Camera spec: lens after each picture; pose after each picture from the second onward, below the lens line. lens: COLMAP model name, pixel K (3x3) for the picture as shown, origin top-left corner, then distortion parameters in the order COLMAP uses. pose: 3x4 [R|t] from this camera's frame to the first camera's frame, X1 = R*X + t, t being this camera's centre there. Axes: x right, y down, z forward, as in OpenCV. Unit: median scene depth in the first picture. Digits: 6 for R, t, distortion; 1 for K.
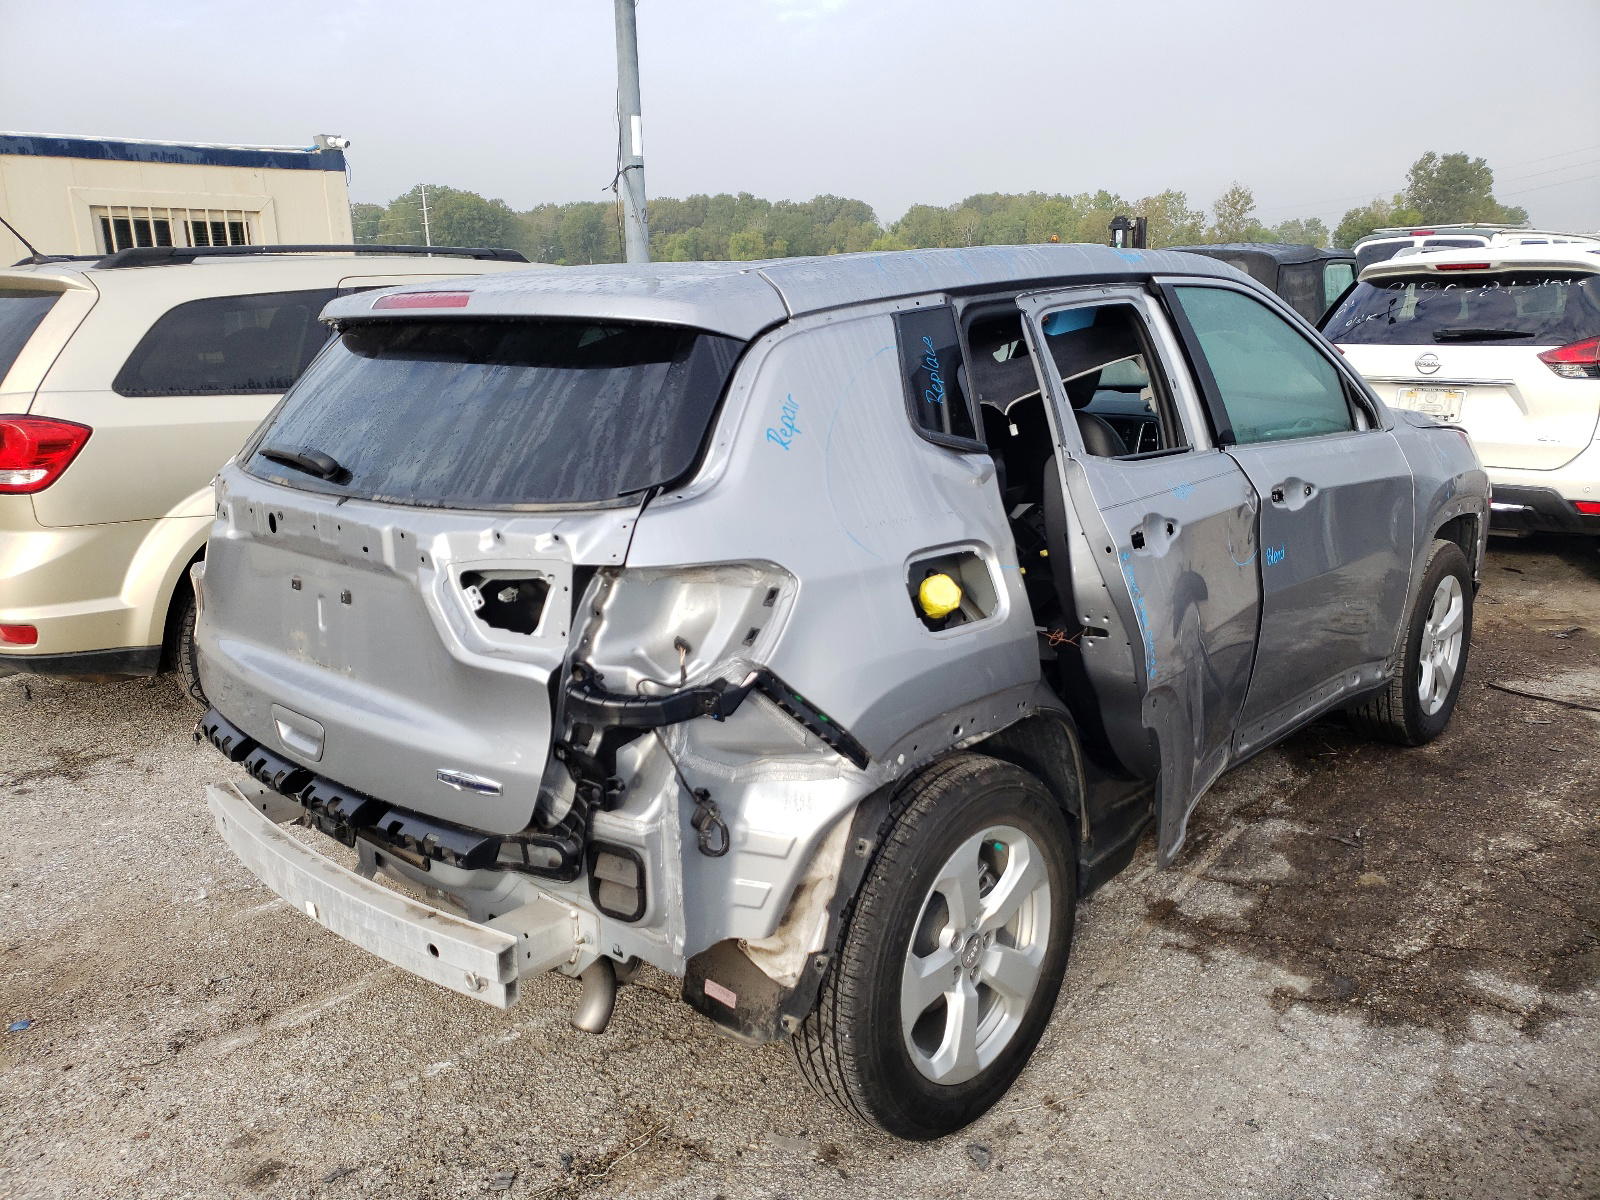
lens RADIAL K [[1225.2, 0, 800.0], [0, 1225.2, 600.0], [0, 0, 1]] dist [-0.003281, -0.002293]
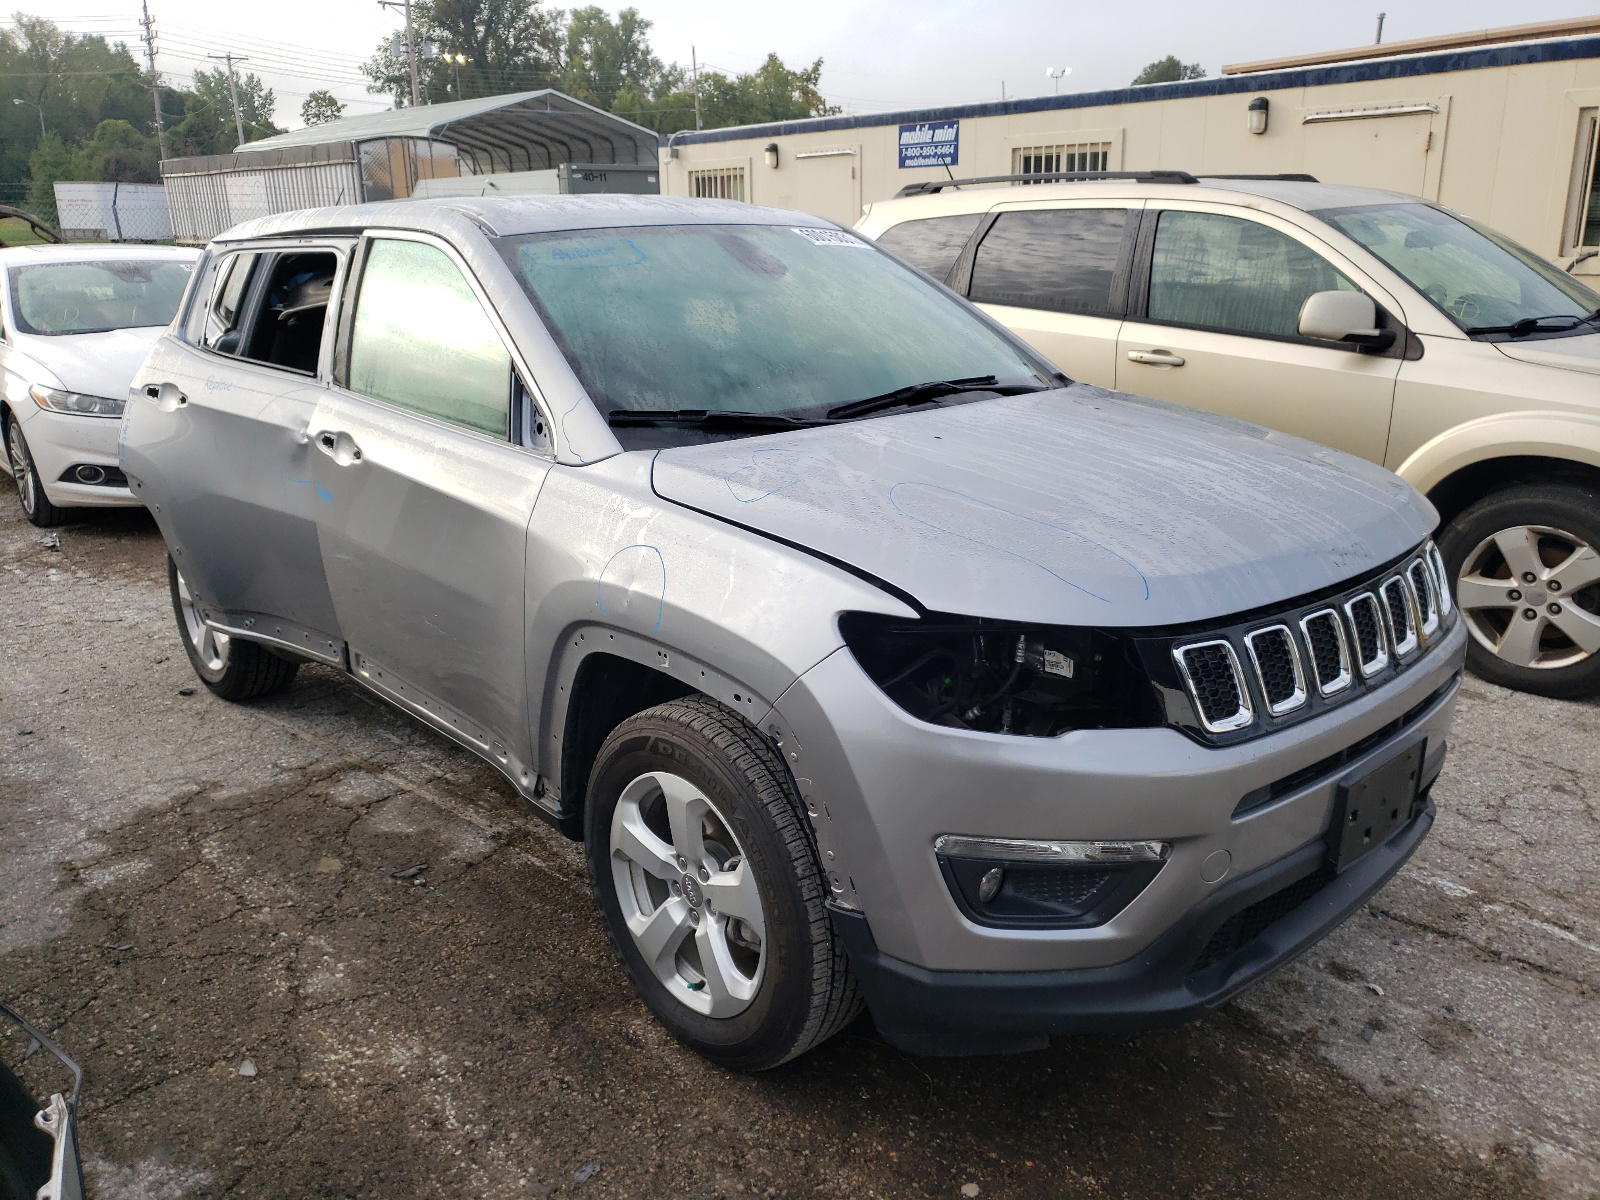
lens RADIAL K [[1225.2, 0, 800.0], [0, 1225.2, 600.0], [0, 0, 1]] dist [-0.003281, -0.002293]
pose [[-0.055623, 0.312547, -0.948272, 1.301072], [-0.227432, 0.920809, 0.316836, -0.356943], [0.972204, 0.233291, 0.019865, 1.296166]]
